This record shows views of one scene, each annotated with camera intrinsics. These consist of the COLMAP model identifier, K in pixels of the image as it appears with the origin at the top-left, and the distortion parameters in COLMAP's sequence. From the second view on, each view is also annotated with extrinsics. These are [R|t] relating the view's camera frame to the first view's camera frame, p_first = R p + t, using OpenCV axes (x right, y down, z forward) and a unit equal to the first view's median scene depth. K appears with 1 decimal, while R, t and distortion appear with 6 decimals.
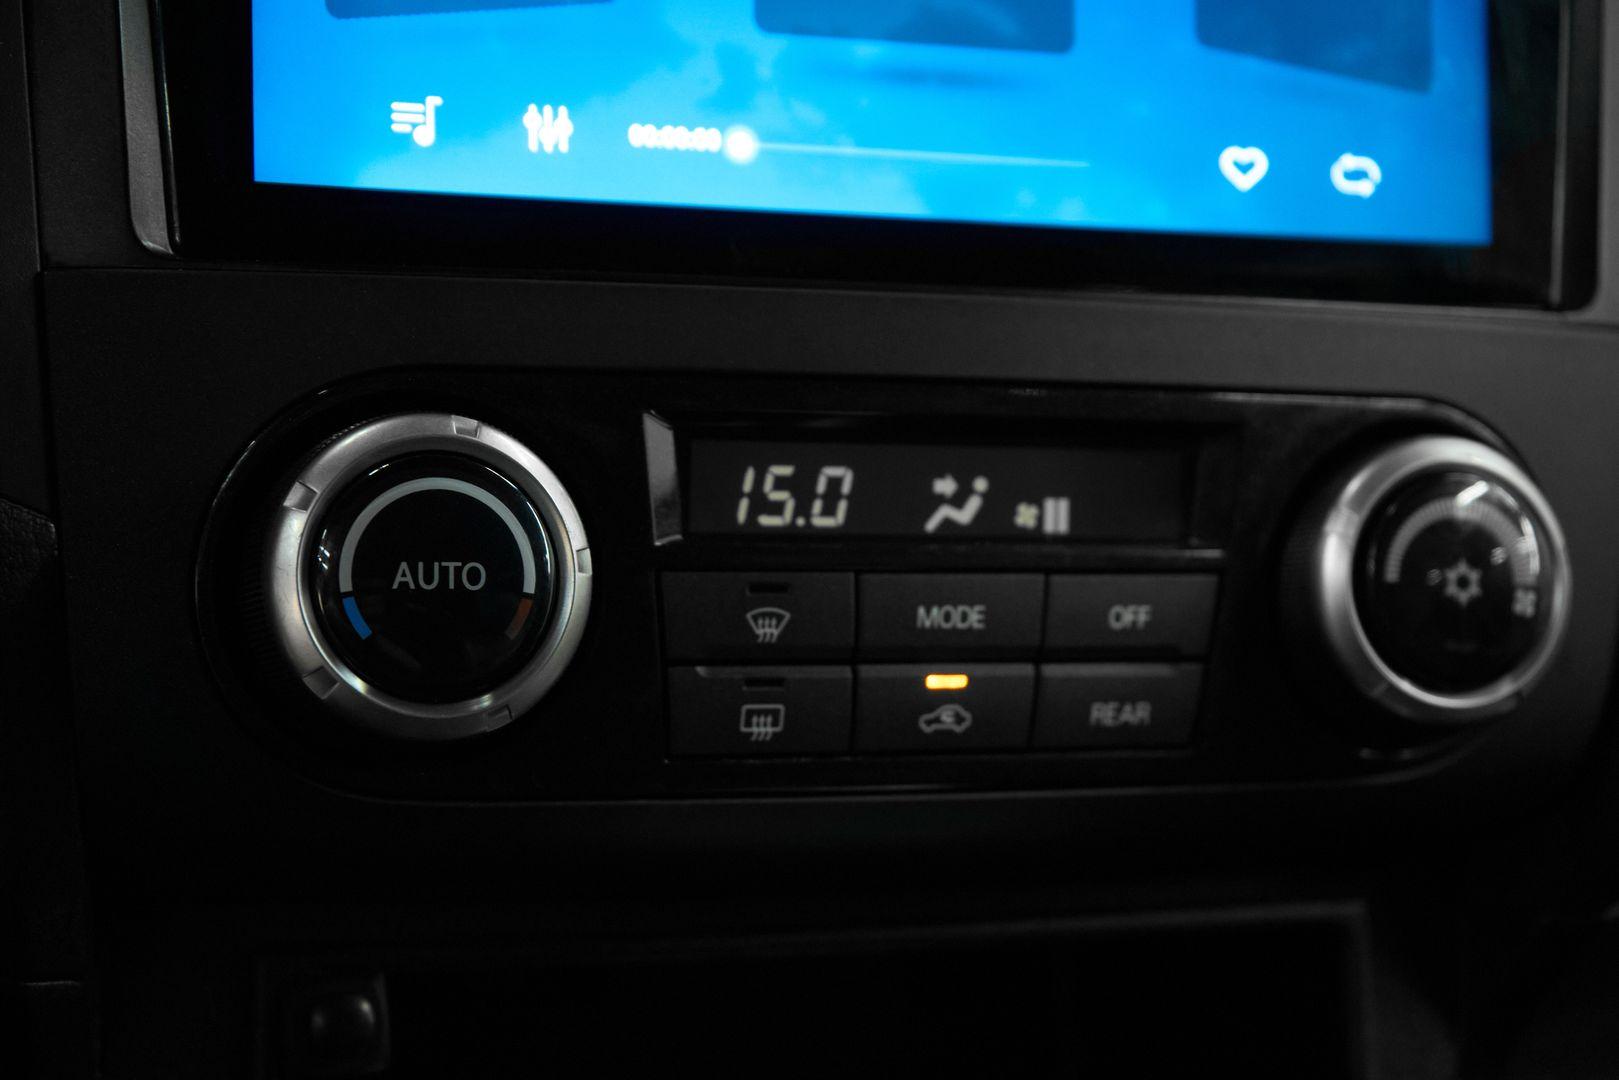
lens RADIAL K [[2615.1, 0, 807.9], [0, 2615.1, 537.2], [0, 0, 1]] dist [0.105834, 0.013296]
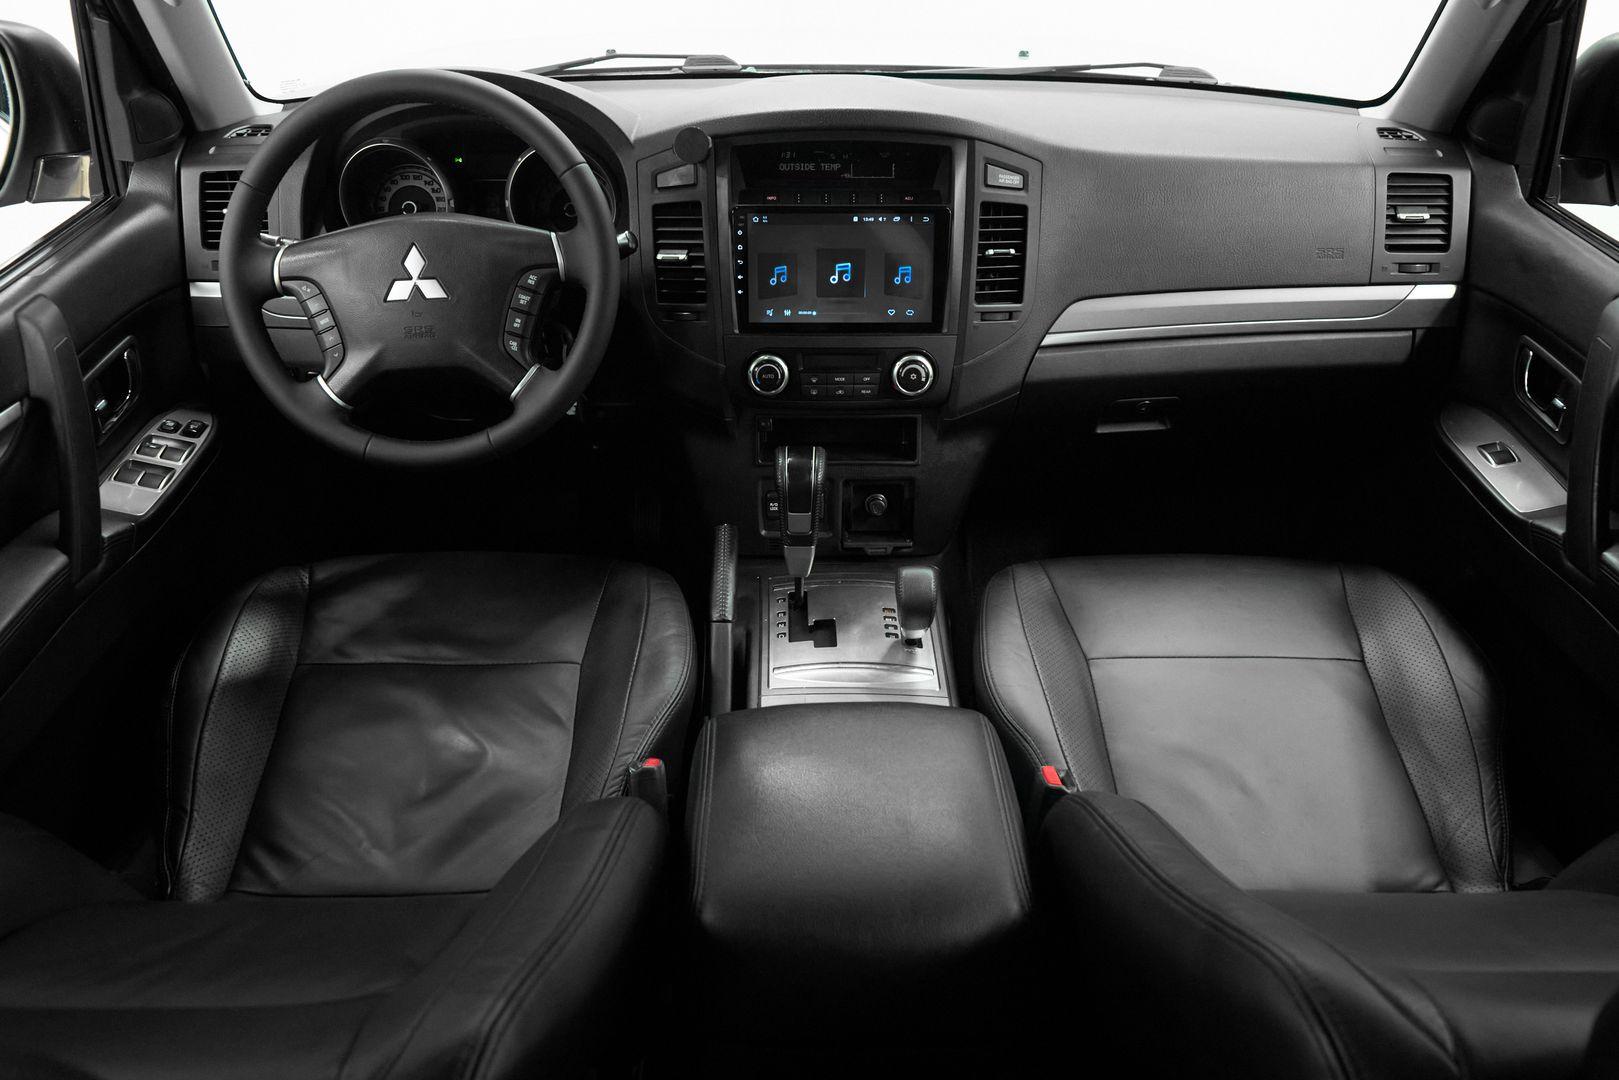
lens RADIAL K [[1311.4, 0, 809.5], [0, 1311.4, 540.0], [0, 0, 1]] dist [0.009107, -0.008812]
pose [[0.942596, 0.108407, -0.315848, 1.210857], [0.007111, 0.939108, 0.343548, -0.829034], [0.333859, -0.326073, 0.884429, -2.500280]]
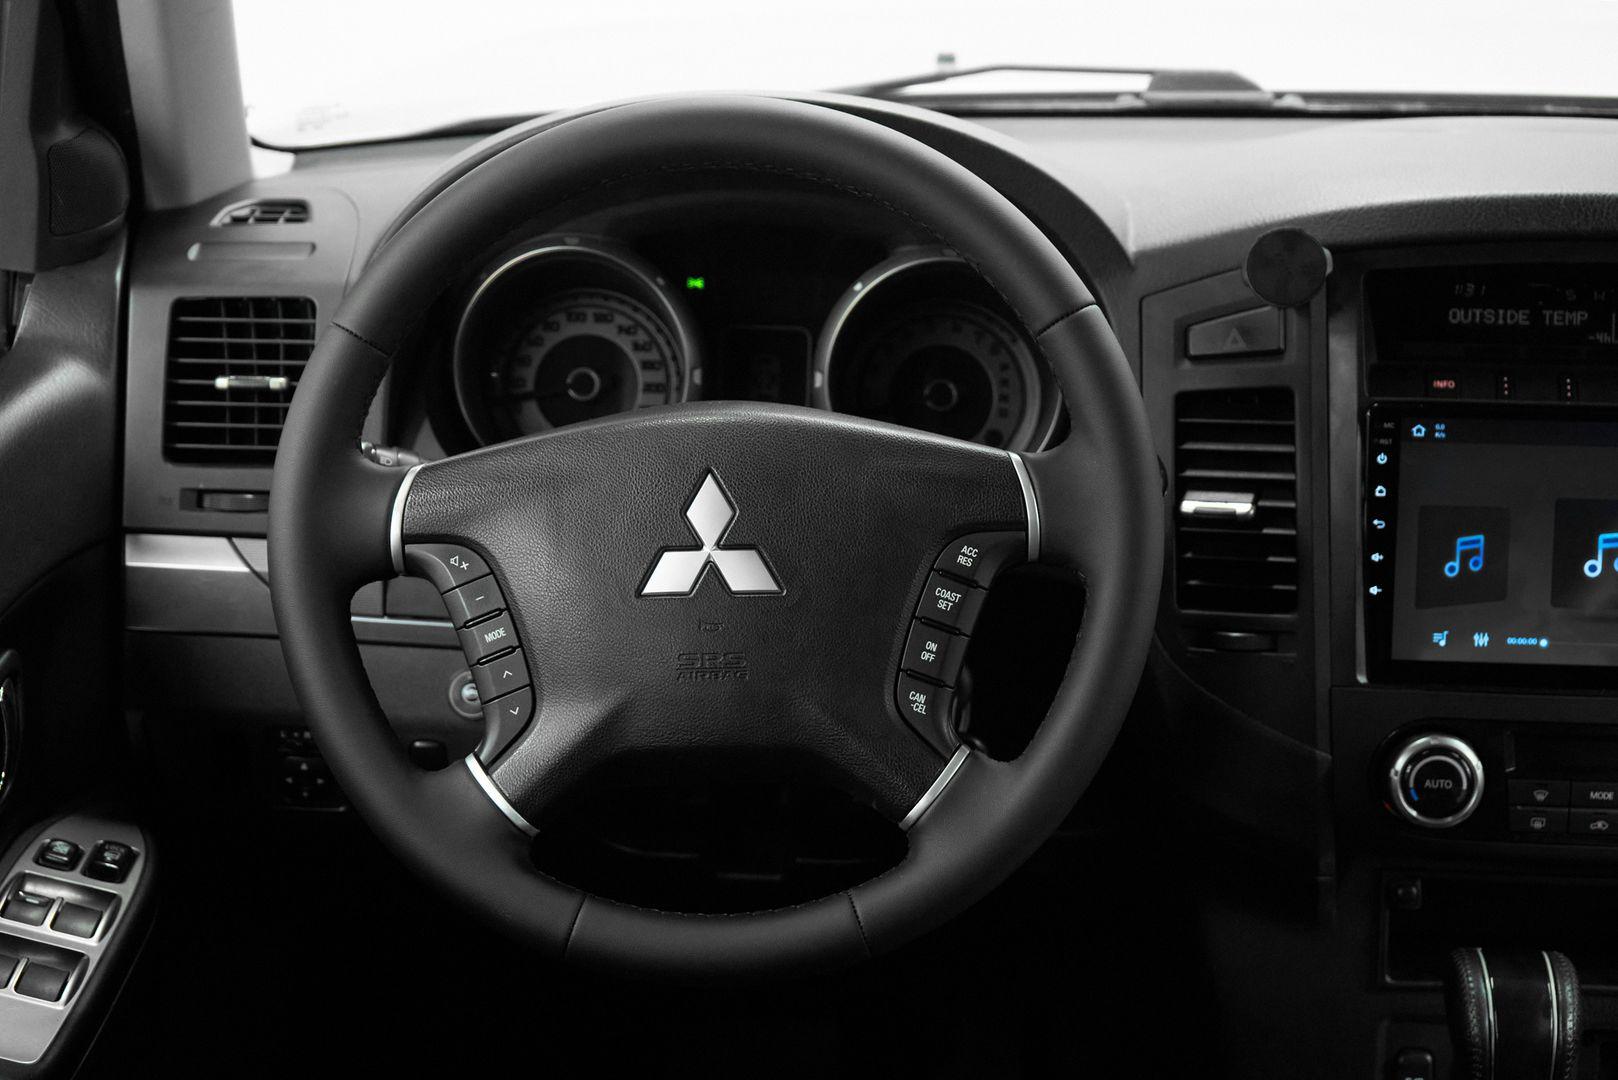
lens RADIAL K [[2916.4, 0, 809.0], [0, 2916.4, 540.0], [0, 0, 1]] dist [0.044705, 0.006135]
pose [[0.923434, 0.073548, -0.376642, 0.489712], [-0.012089, 0.986551, 0.163007, -0.859056], [0.383566, -0.145973, 0.911904, -2.623292]]
